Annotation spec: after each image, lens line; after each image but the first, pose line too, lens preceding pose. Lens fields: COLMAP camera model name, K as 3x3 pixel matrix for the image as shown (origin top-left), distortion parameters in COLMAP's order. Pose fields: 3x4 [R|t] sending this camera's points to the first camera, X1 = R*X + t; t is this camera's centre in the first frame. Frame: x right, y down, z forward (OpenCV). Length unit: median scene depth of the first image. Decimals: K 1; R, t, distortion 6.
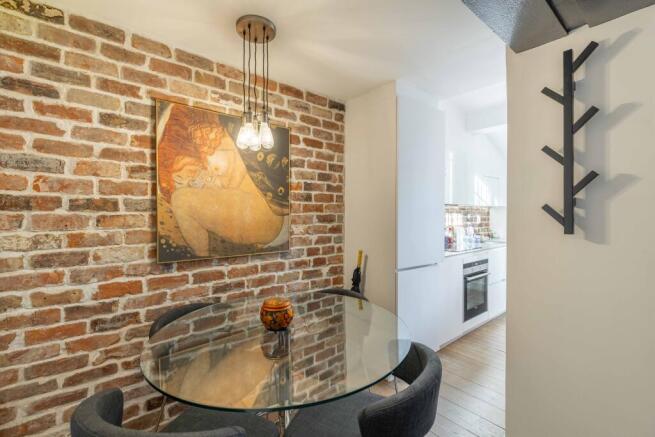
lens RADIAL K [[297.4, 0, 328.5], [0, 297.4, 215.2], [0, 0, 1]] dist [-0.000772, -0.000074]
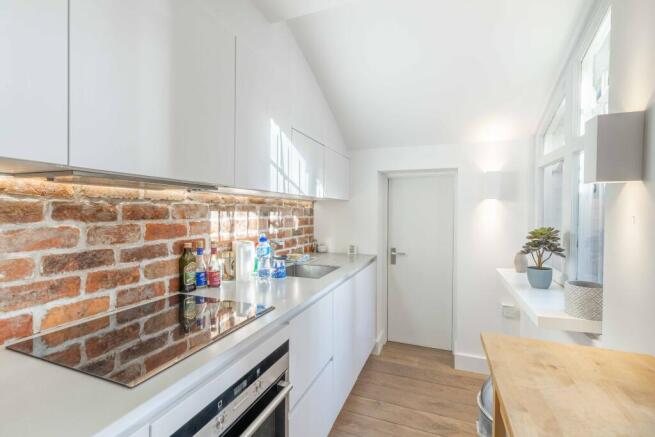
lens RADIAL K [[297.4, 0, 329.3], [0, 297.4, 217.8], [0, 0, 1]] dist [-0.000772, -0.000074]
pose [[0.875577, -0.001409, 0.483077, 0.308905], [-0.007817, 0.999823, 0.017084, -0.004361], [-0.483016, -0.018735, 0.875411, 0.507758]]
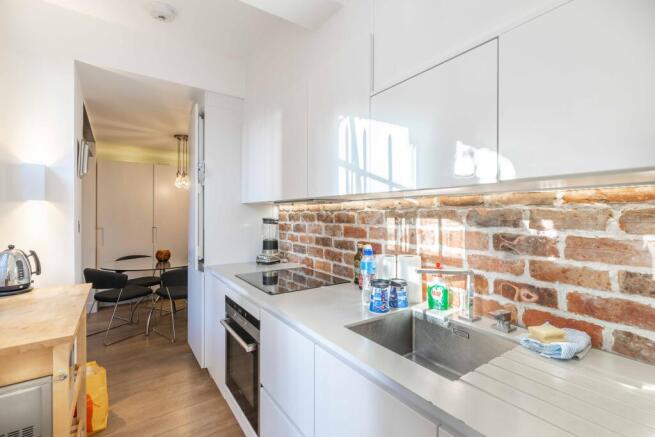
lens RADIAL K [[297.4, 0, 331.1], [0, 297.4, 214.4], [0, 0, 1]] dist [-0.000772, -0.000074]
pose [[-0.085976, 0.001432, -0.996296, 0.737924], [-0.003732, 0.999991, 0.001760, -0.009870], [0.996290, 0.003869, -0.085970, 0.872256]]
